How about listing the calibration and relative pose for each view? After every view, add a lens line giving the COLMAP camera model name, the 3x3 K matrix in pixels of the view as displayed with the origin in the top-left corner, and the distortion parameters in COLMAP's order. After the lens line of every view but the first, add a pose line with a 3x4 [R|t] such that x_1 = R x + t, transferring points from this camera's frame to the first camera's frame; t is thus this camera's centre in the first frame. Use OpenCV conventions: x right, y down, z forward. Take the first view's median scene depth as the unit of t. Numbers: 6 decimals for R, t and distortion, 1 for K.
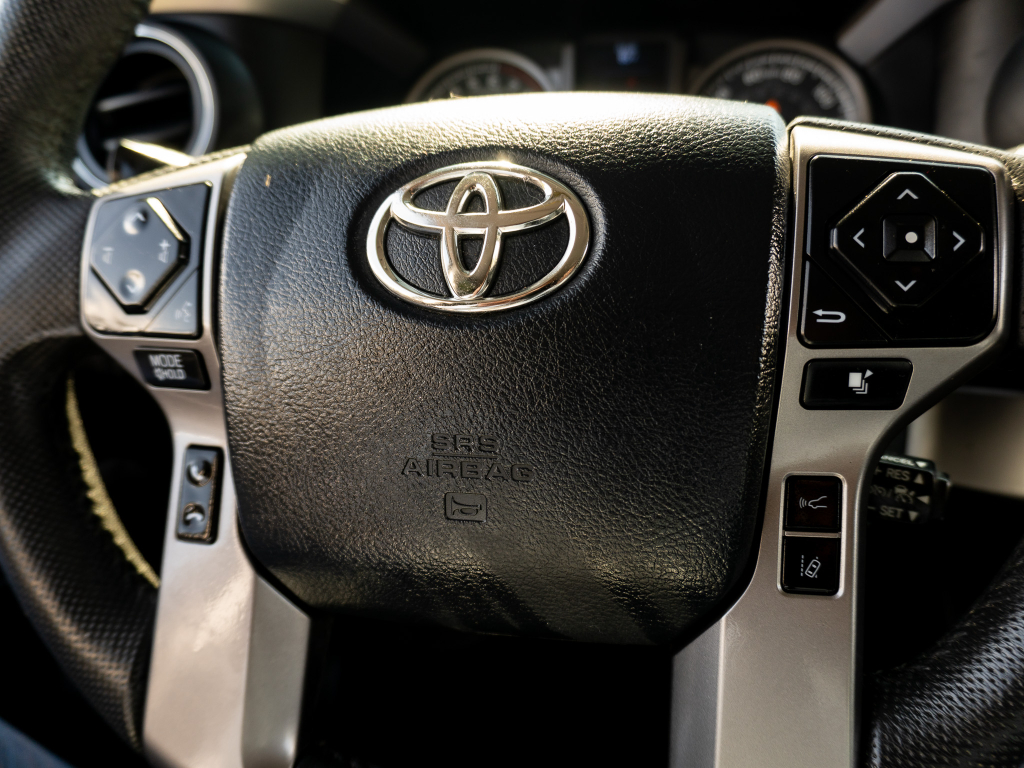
lens RADIAL K [[783.9, 0, 512.0], [0, 783.9, 384.0], [0, 0, 1]] dist [-0.001249, -0.013139]
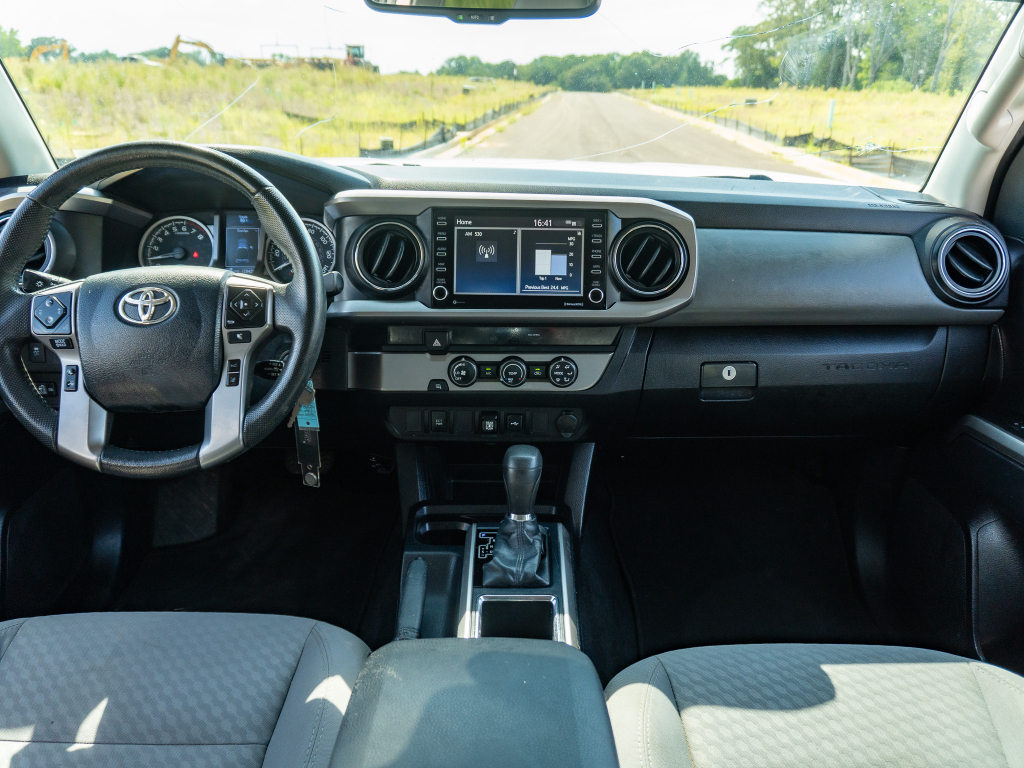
lens RADIAL K [[783.9, 0, 512.0], [0, 783.9, 384.0], [0, 0, 1]] dist [-0.001249, -0.013139]
pose [[0.967548, -0.050244, 0.247641, 0.721782], [0.060674, 0.997556, -0.034662, 0.452095], [-0.245294, 0.048563, 0.968232, -3.227682]]
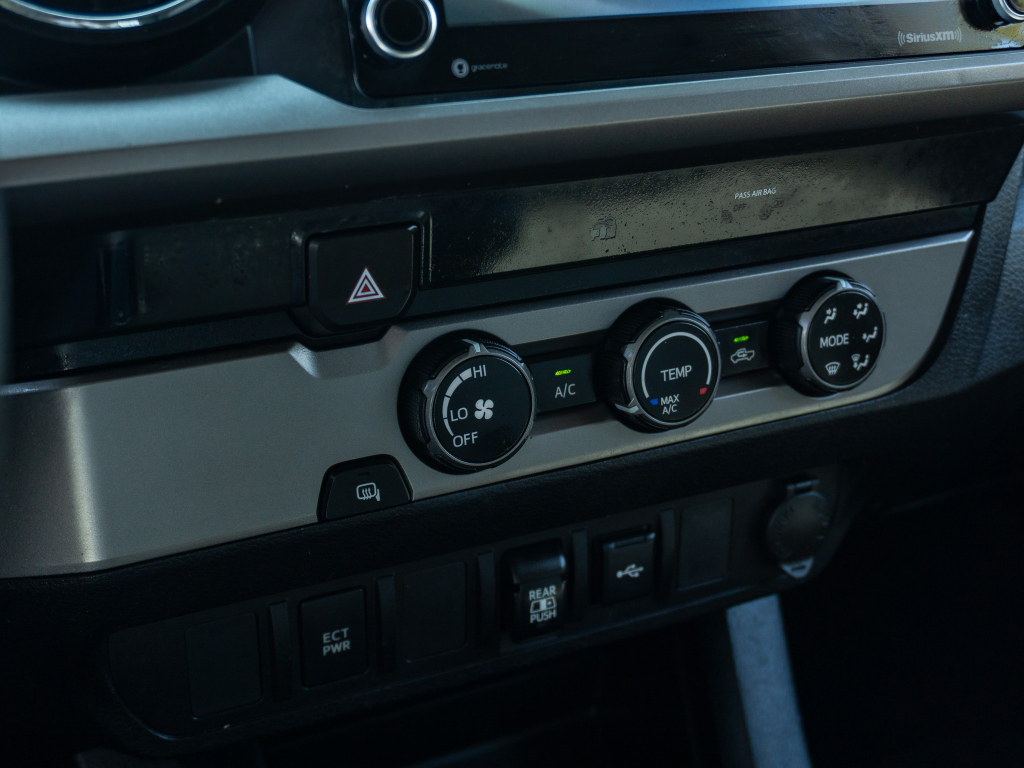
lens RADIAL K [[1385.3, 0, 512.0], [0, 1385.3, 384.0], [0, 0, 1]] dist [-0.005594, -0.031714]
pose [[0.749194, -0.213277, 0.627073, 0.515026], [0.223507, 0.972614, 0.063766, 0.058167], [-0.623500, 0.092382, 0.776346, 0.061085]]
